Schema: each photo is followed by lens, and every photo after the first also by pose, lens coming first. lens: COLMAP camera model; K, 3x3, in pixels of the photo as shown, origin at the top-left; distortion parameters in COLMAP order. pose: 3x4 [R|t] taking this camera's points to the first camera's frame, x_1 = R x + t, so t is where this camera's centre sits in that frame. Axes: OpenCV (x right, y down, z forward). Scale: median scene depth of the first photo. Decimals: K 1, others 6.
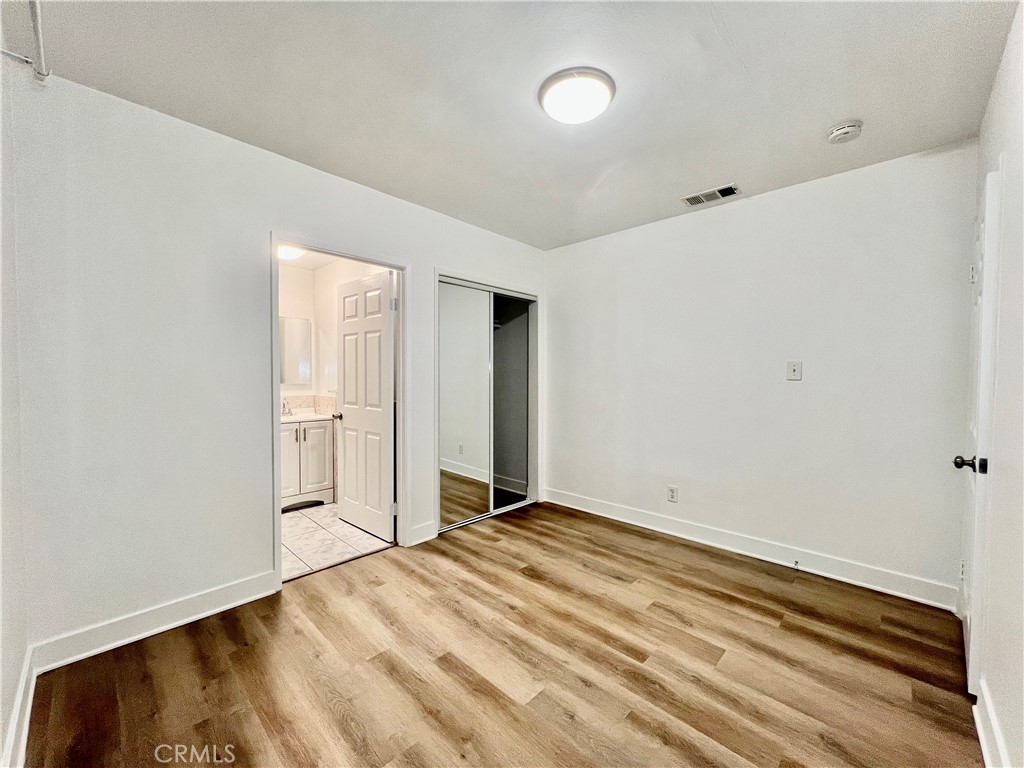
lens RADIAL K [[411.5, 0, 515.2], [0, 411.5, 380.7], [0, 0, 1]] dist [0.000787, 0.000043]
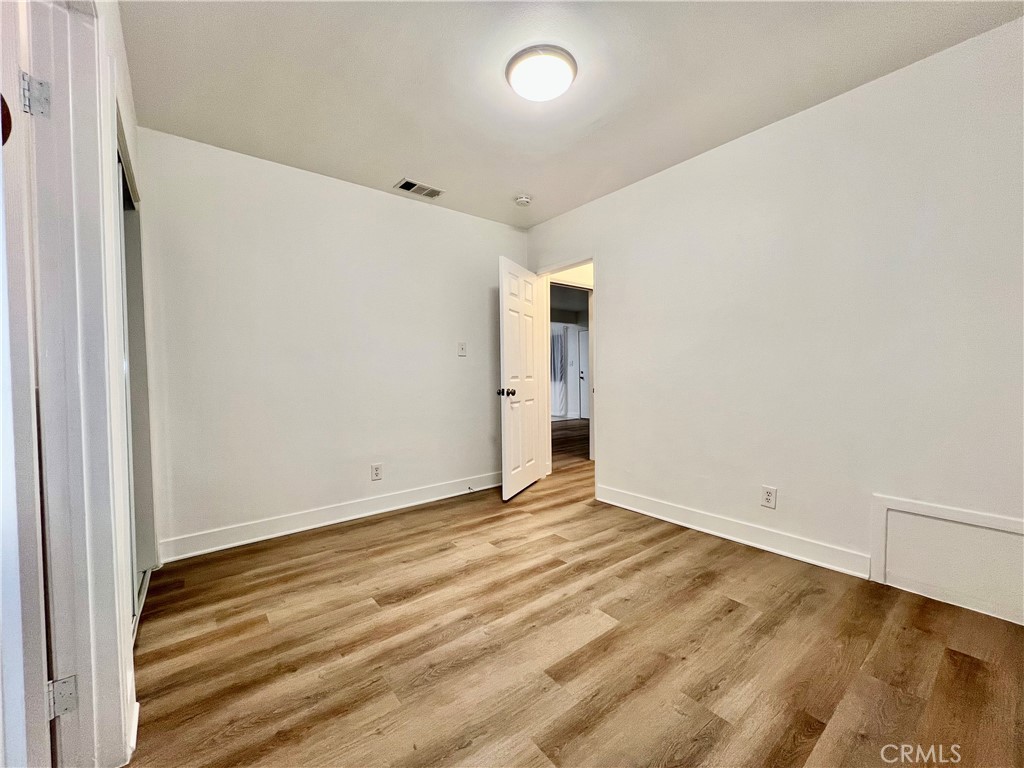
lens RADIAL K [[411.5, 0, 513.7], [0, 411.5, 383.9], [0, 0, 1]] dist [0.000787, 0.000043]
pose [[0.134342, -0.029207, 0.990504, -0.684996], [0.025985, 0.999326, 0.025943, 0.062058], [-0.990594, 0.022253, 0.135011, 0.687952]]
